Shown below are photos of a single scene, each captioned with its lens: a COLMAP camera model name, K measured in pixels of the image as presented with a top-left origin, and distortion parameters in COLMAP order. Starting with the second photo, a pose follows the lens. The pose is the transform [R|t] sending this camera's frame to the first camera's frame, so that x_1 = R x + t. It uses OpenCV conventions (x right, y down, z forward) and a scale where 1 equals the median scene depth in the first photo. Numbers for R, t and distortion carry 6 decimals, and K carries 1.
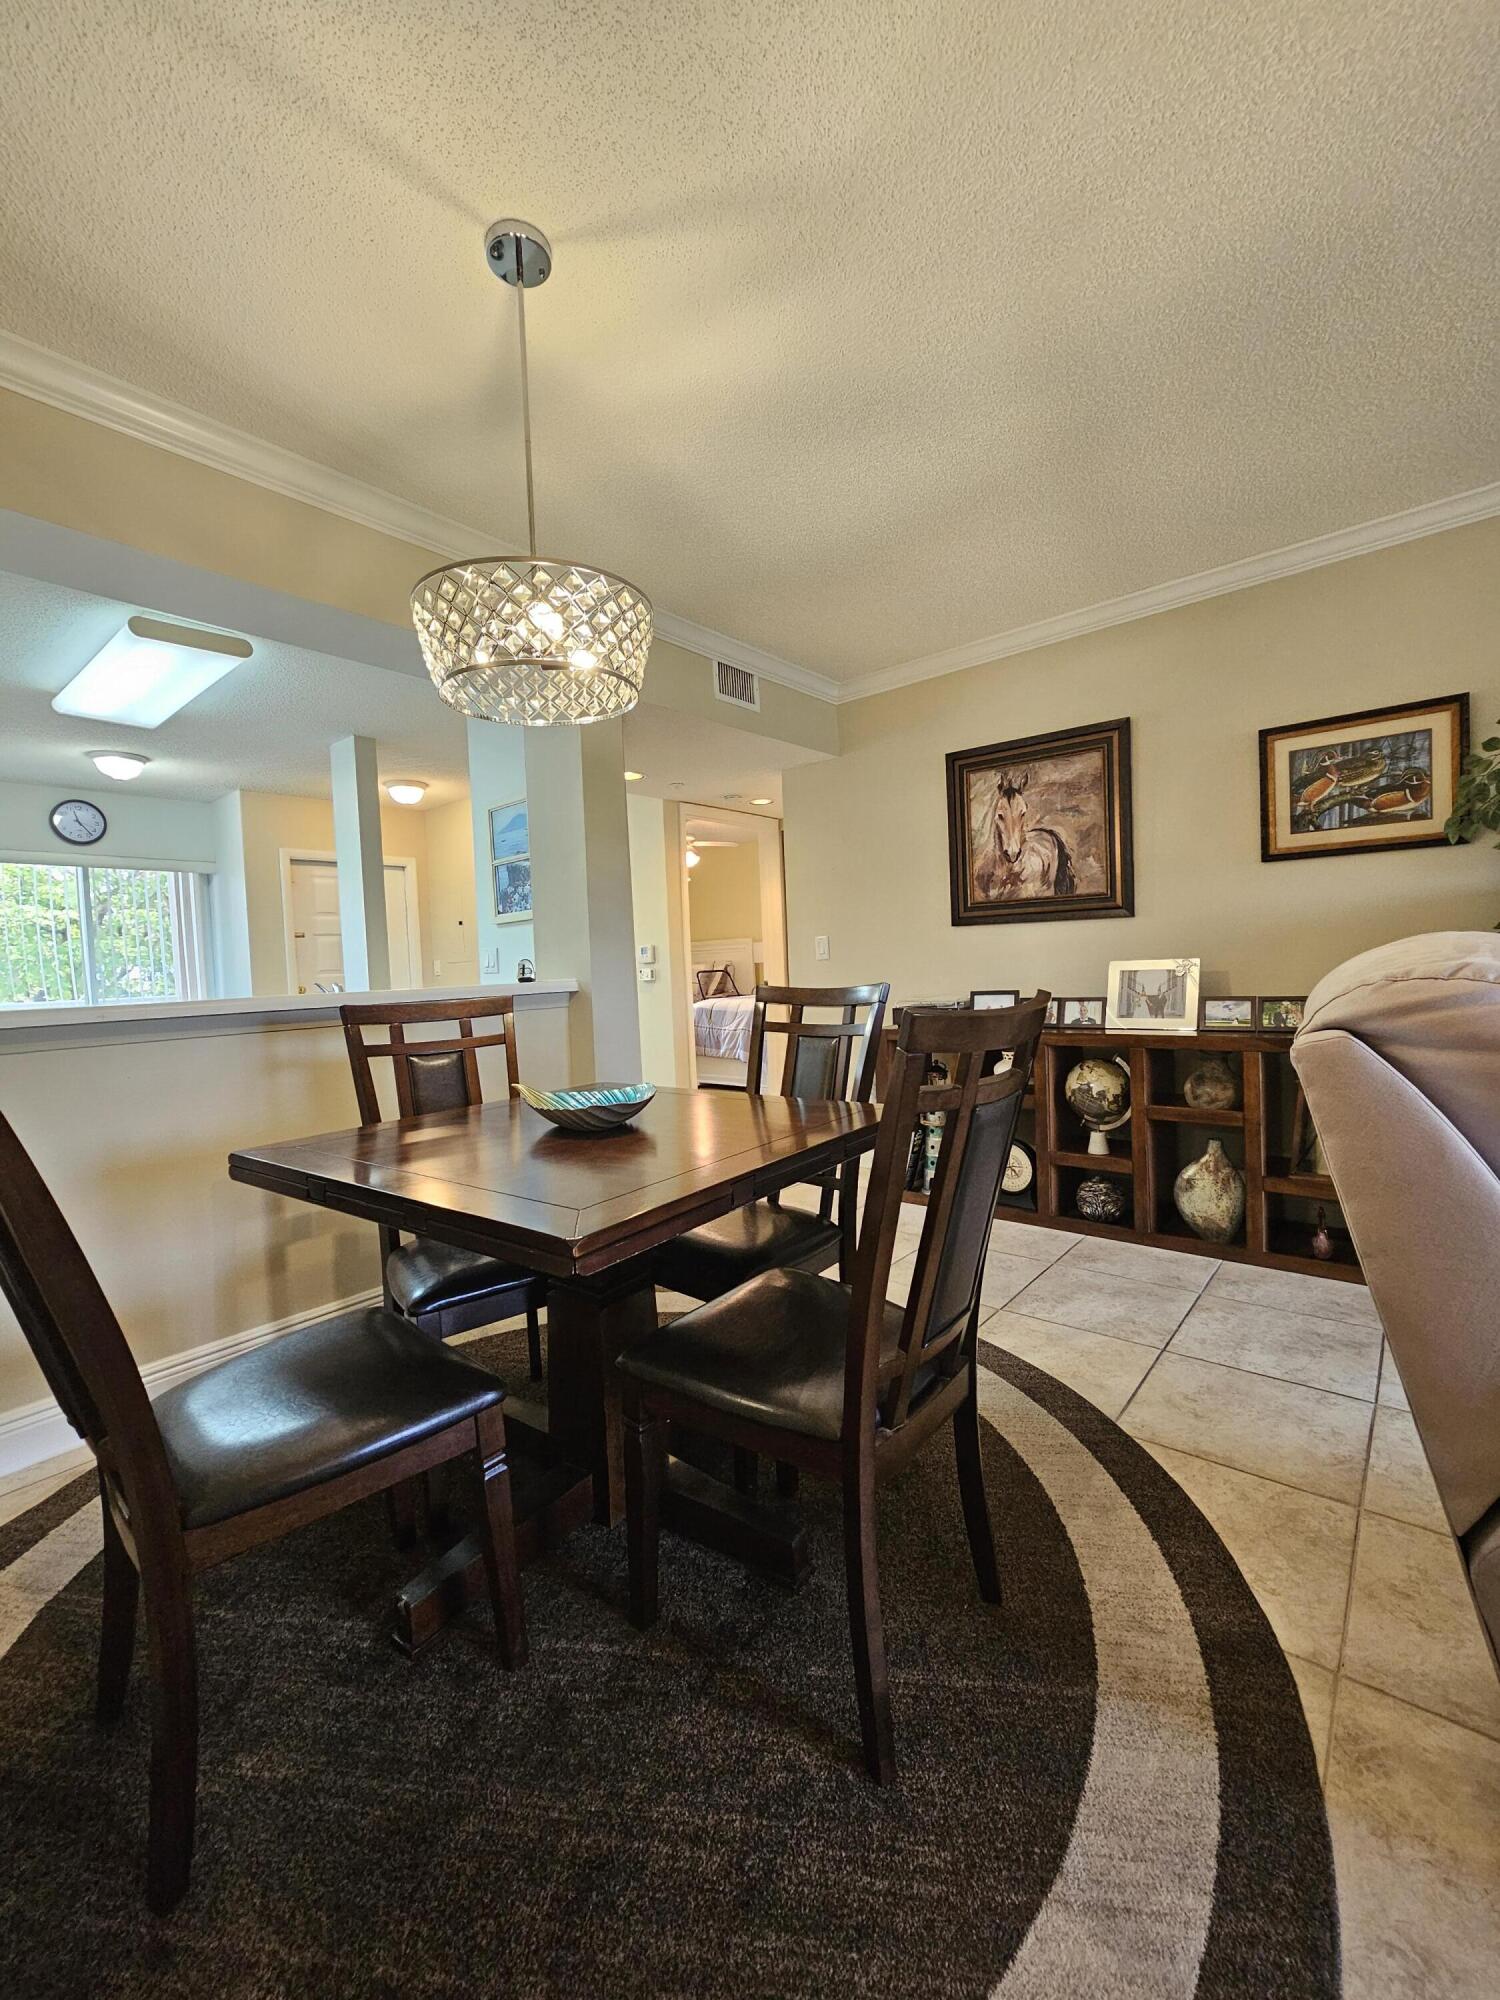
lens RADIAL K [[823.8, 0, 743.2], [0, 823.8, 996.3], [0, 0, 1]] dist [0.023840, 0.000022]
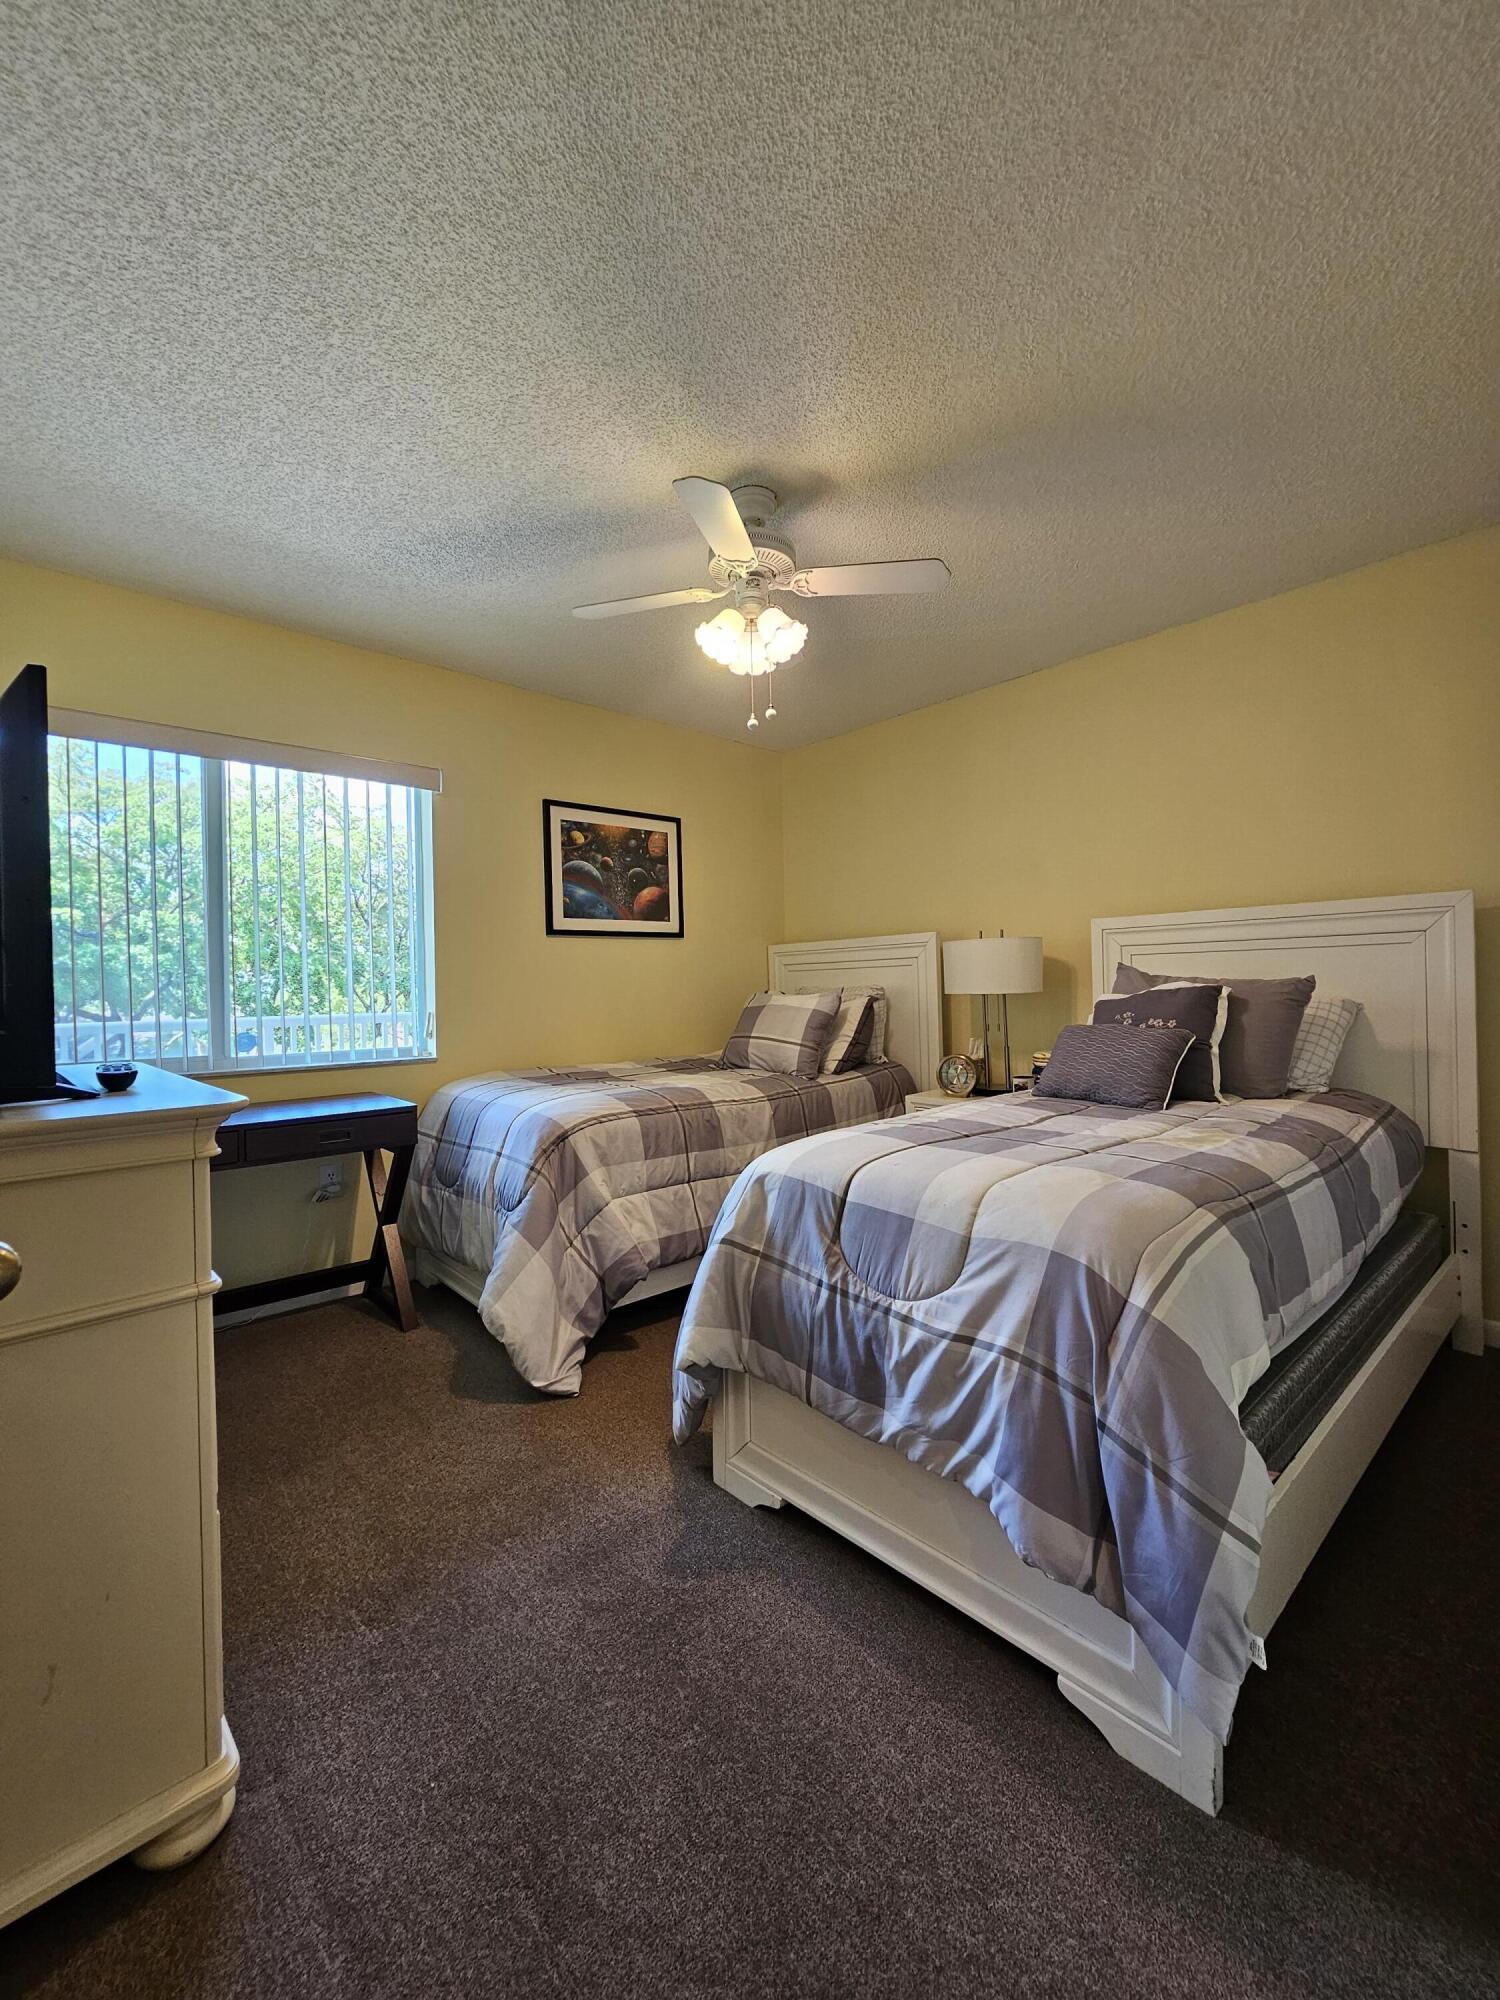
lens RADIAL K [[823.8, 0, 743.2], [0, 823.8, 996.3], [0, 0, 1]] dist [0.023840, 0.000022]
pose [[0.990361, 0.022609, -0.136653, -0.029362], [-0.027054, 0.999161, -0.030756, -0.026697], [0.135843, 0.034157, 0.990141, 0.635438]]
